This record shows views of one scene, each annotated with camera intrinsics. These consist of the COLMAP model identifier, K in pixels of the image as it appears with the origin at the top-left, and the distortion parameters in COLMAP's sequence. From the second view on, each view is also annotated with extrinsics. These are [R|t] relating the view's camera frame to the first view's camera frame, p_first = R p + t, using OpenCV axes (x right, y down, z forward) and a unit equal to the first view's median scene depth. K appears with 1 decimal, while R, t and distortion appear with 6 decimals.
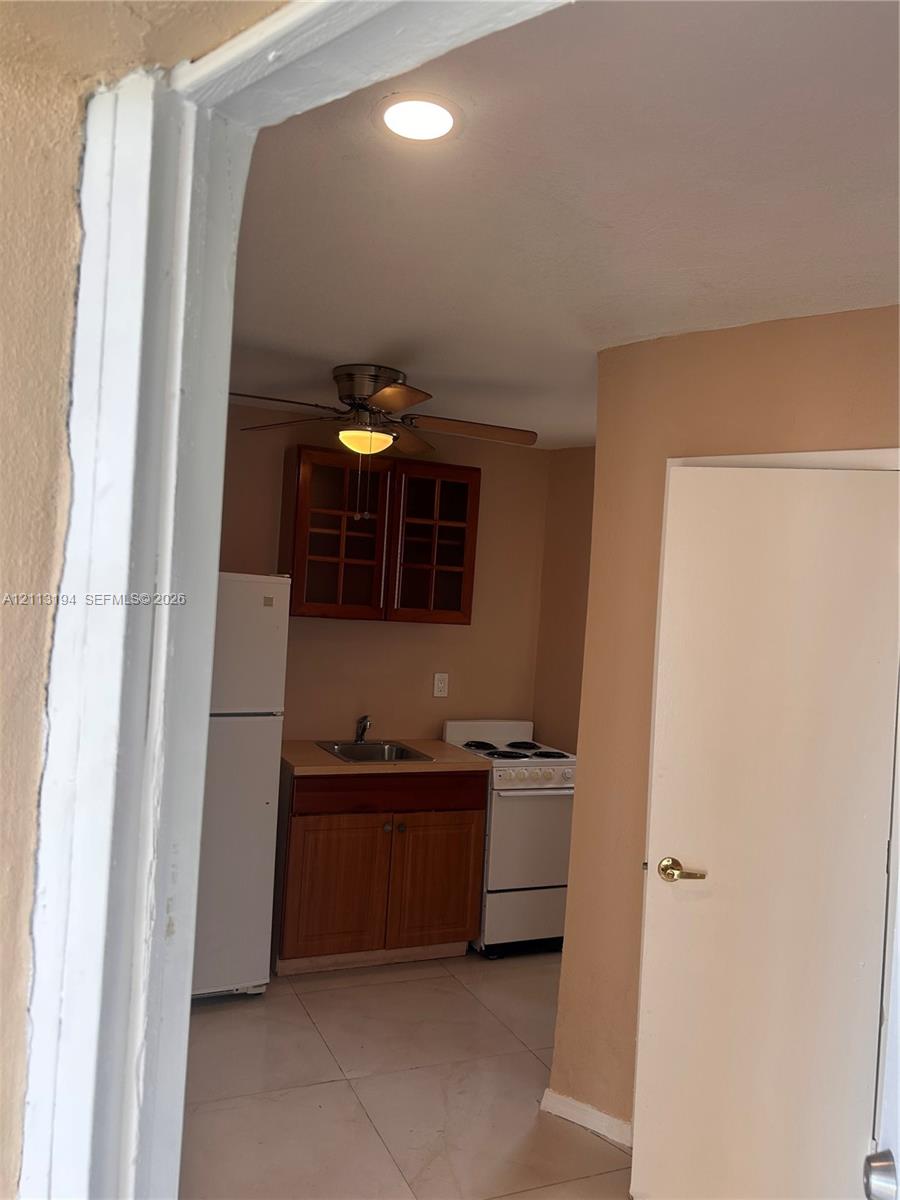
lens RADIAL K [[914.1, 0, 450.5], [0, 914.1, 601.5], [0, 0, 1]] dist [0.059798, -0.063200]
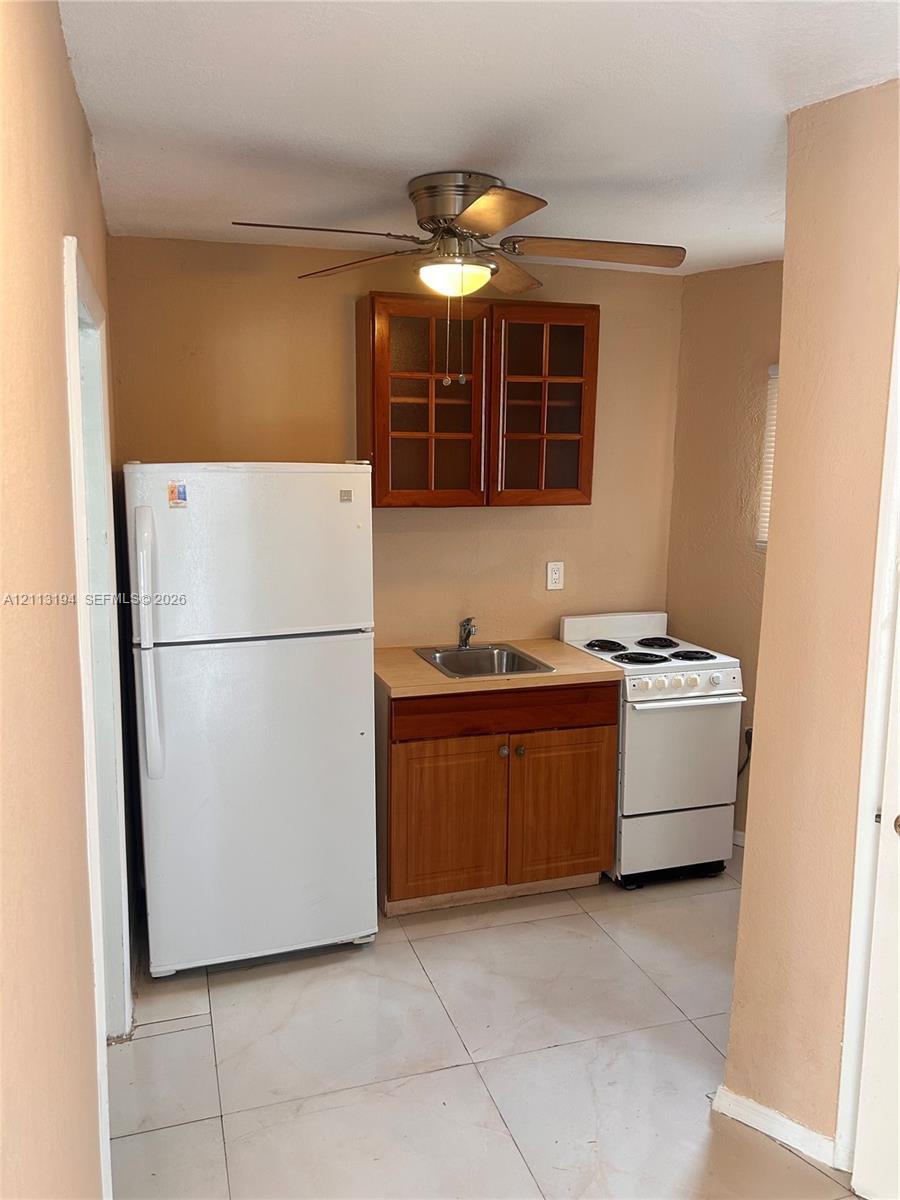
lens RADIAL K [[914.1, 0, 443.4], [0, 914.1, 596.8], [0, 0, 1]] dist [0.059798, -0.063200]
pose [[0.992978, -0.036490, -0.112532, -0.022792], [0.053297, 0.987222, 0.150172, -0.025795], [0.105614, -0.155115, 0.982235, 0.181856]]
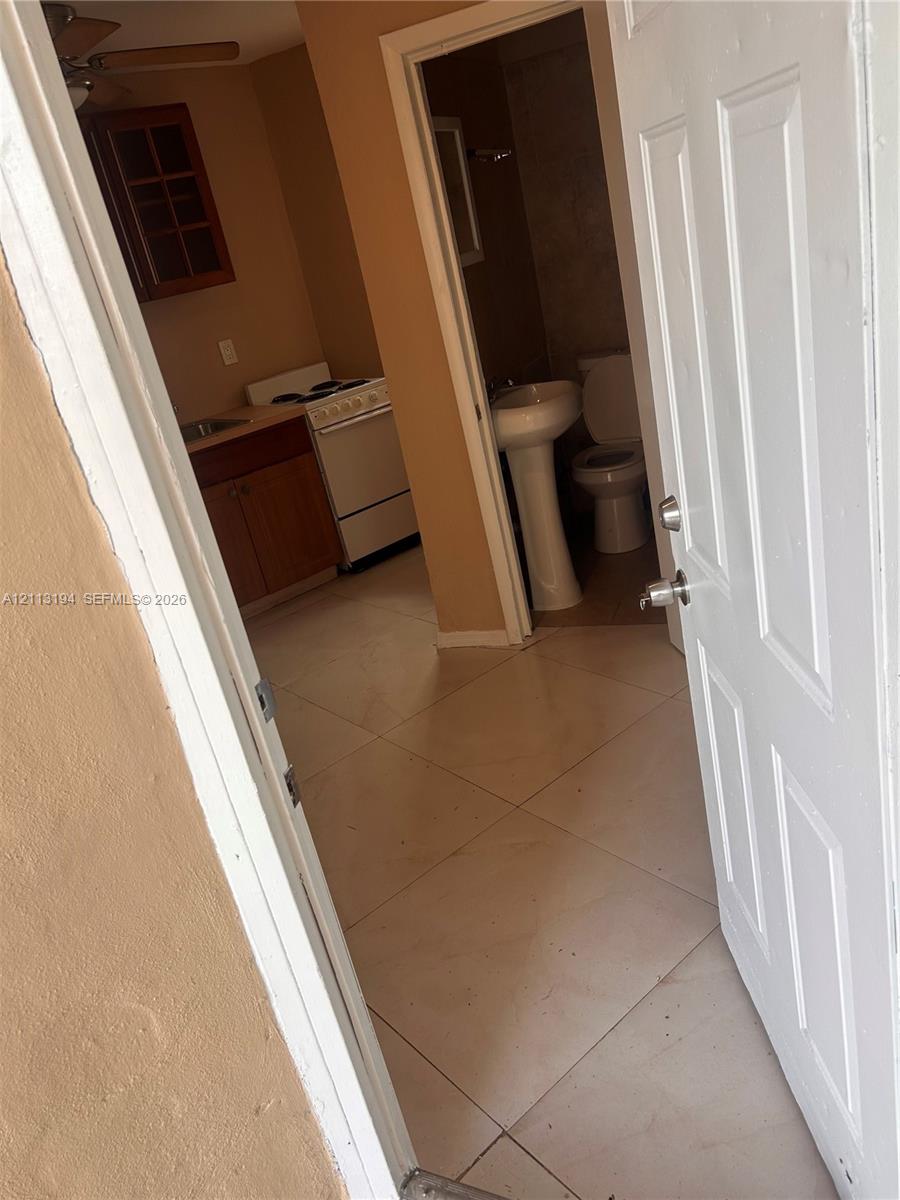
lens RADIAL K [[914.1, 0, 454.9], [0, 914.1, 600.6], [0, 0, 1]] dist [0.059798, -0.063200]
pose [[0.924672, -0.345855, 0.159267, -0.042564], [0.266475, 0.886571, 0.378130, 0.020501], [-0.271980, -0.307205, 0.911949, -0.090359]]
